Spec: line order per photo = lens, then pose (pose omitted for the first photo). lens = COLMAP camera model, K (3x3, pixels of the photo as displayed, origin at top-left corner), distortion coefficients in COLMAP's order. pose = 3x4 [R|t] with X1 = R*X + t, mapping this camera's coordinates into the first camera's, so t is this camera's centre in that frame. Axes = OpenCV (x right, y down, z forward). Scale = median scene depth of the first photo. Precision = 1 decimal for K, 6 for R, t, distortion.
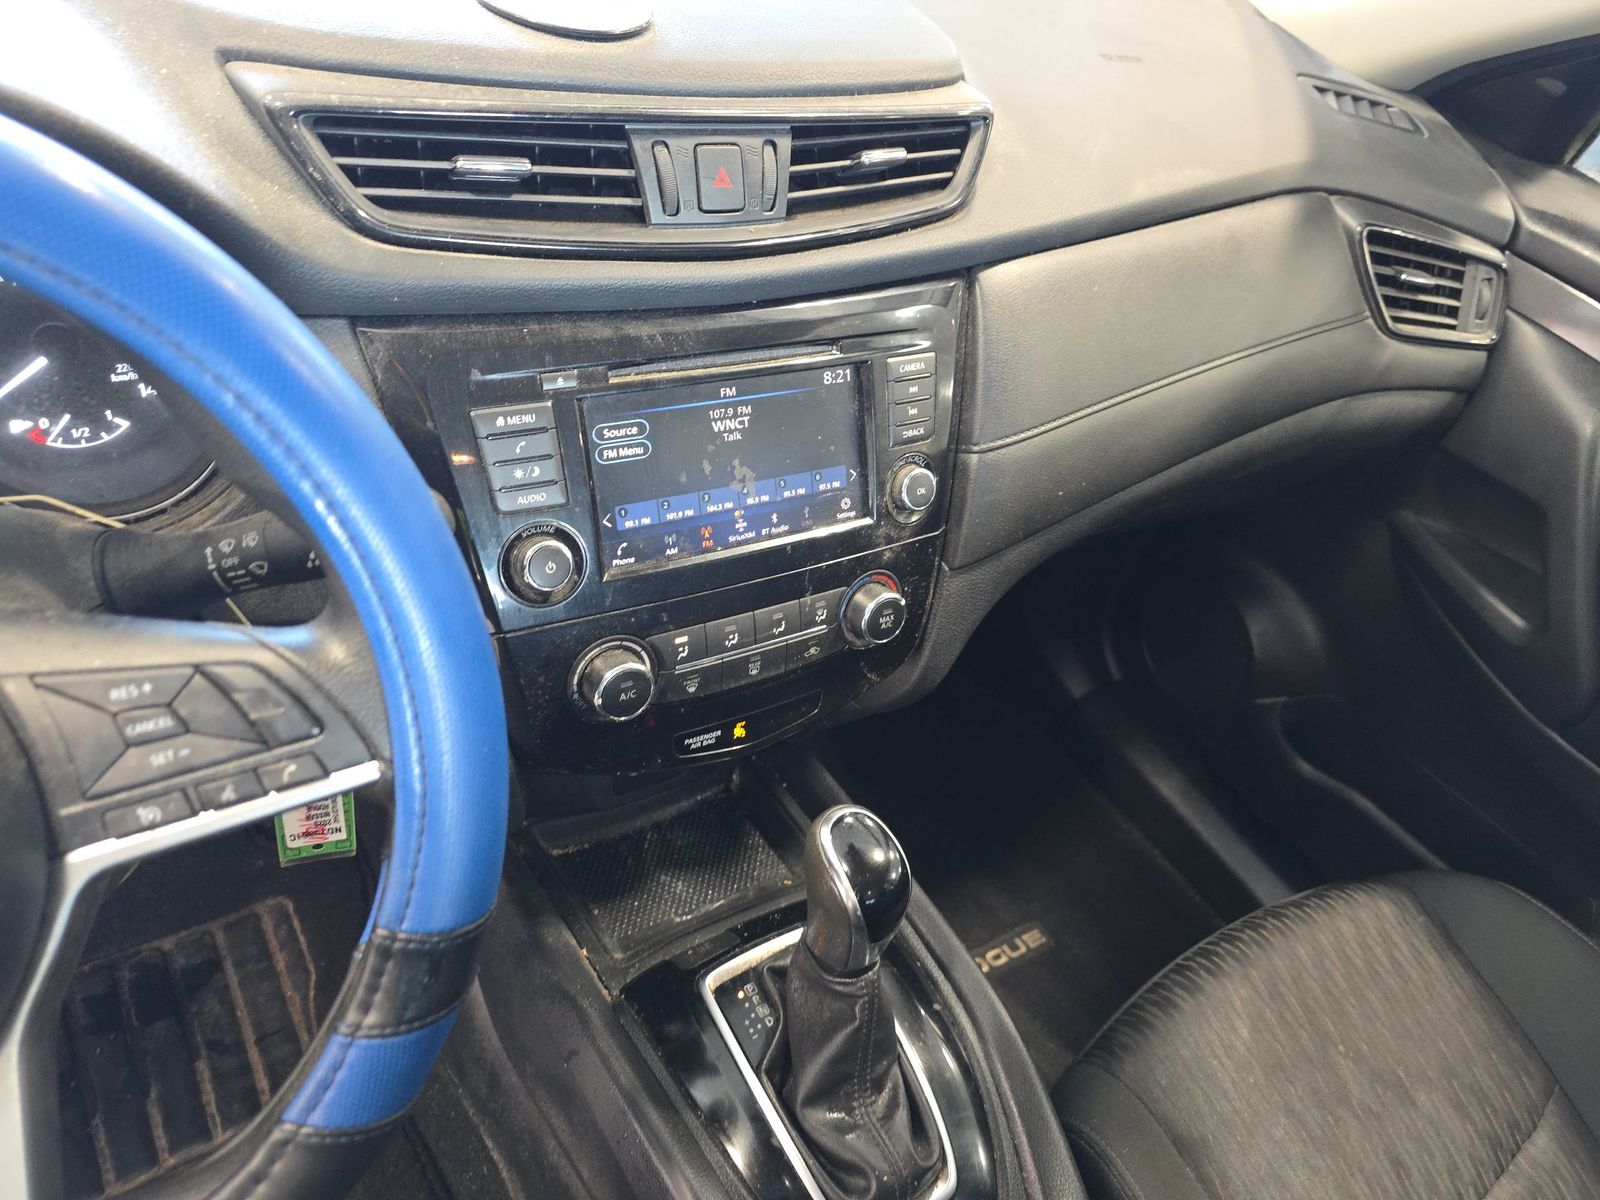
lens RADIAL K [[1105.7, 0, 796.7], [0, 1105.7, 607.7], [0, 0, 1]] dist [0.005323, -0.017616]
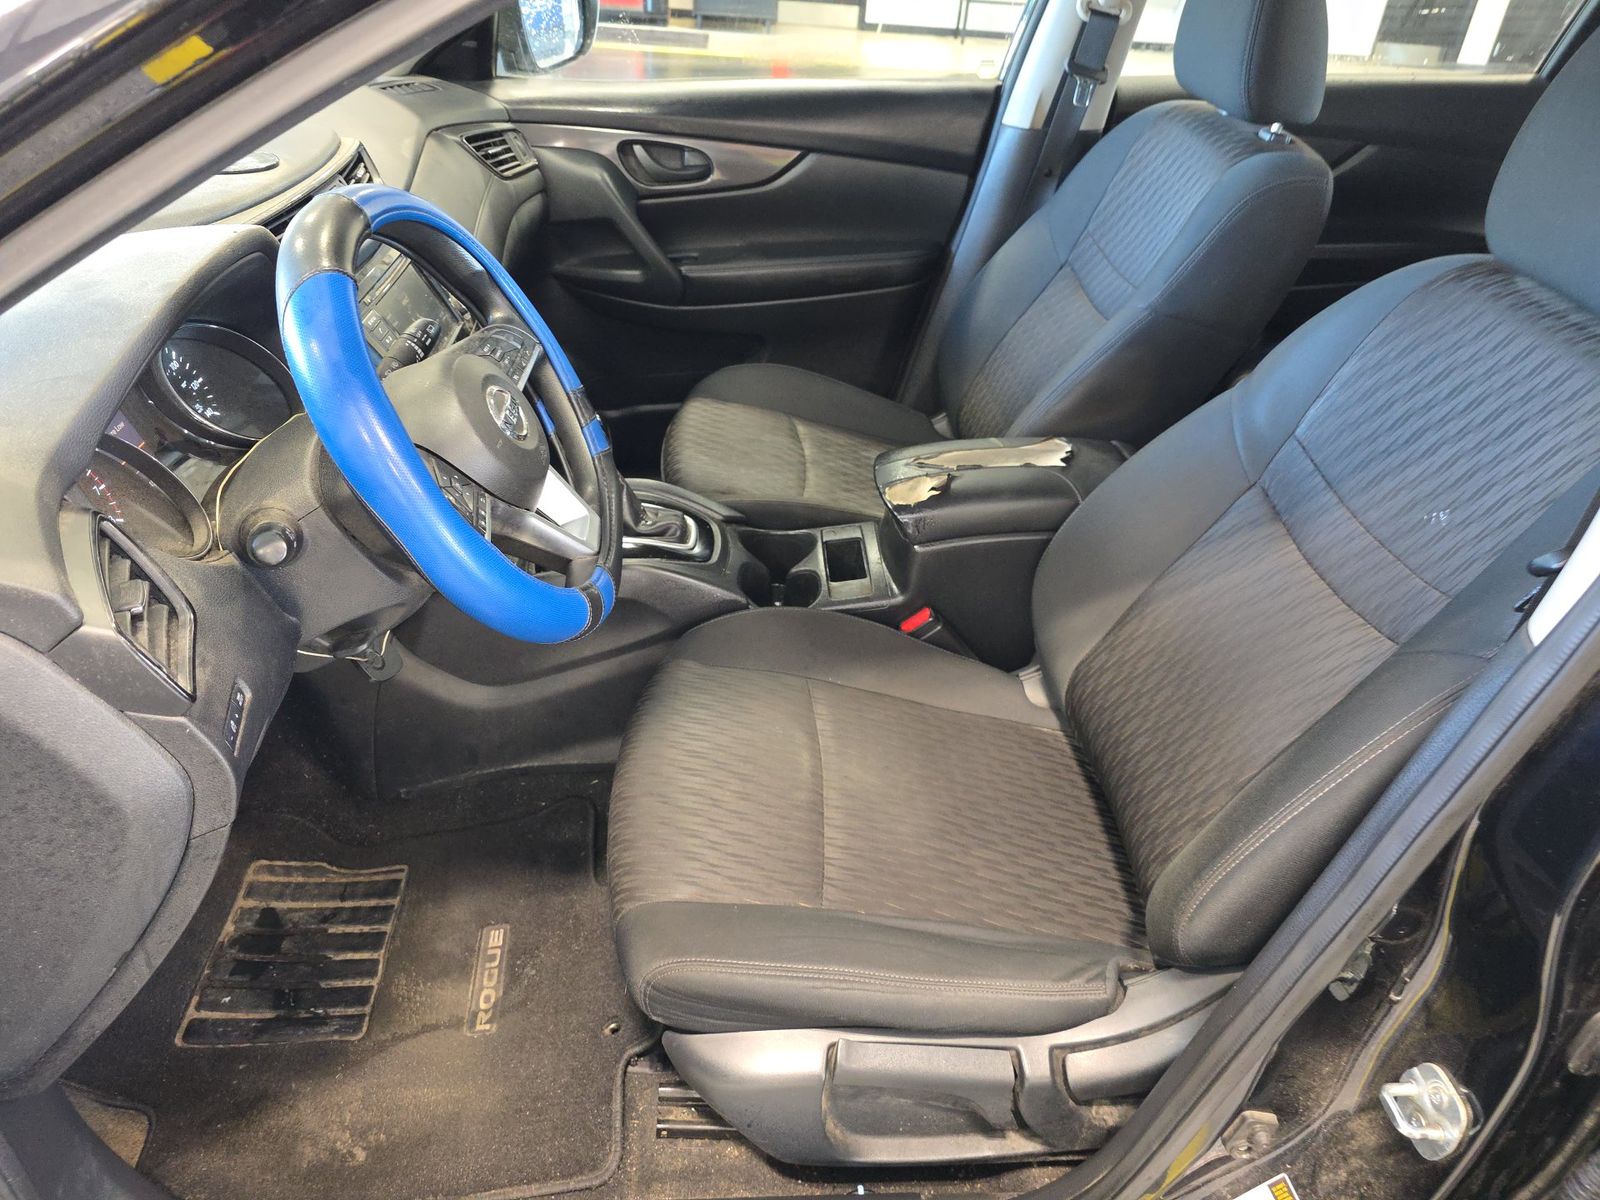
lens RADIAL K [[1105.7, 0, 796.7], [0, 1105.7, 607.7], [0, 0, 1]] dist [0.005323, -0.017616]
pose [[0.472571, -0.638259, 0.607701, -0.913063], [0.639171, 0.722962, 0.262272, 0.123271], [-0.606743, 0.264483, 0.749608, -0.603338]]
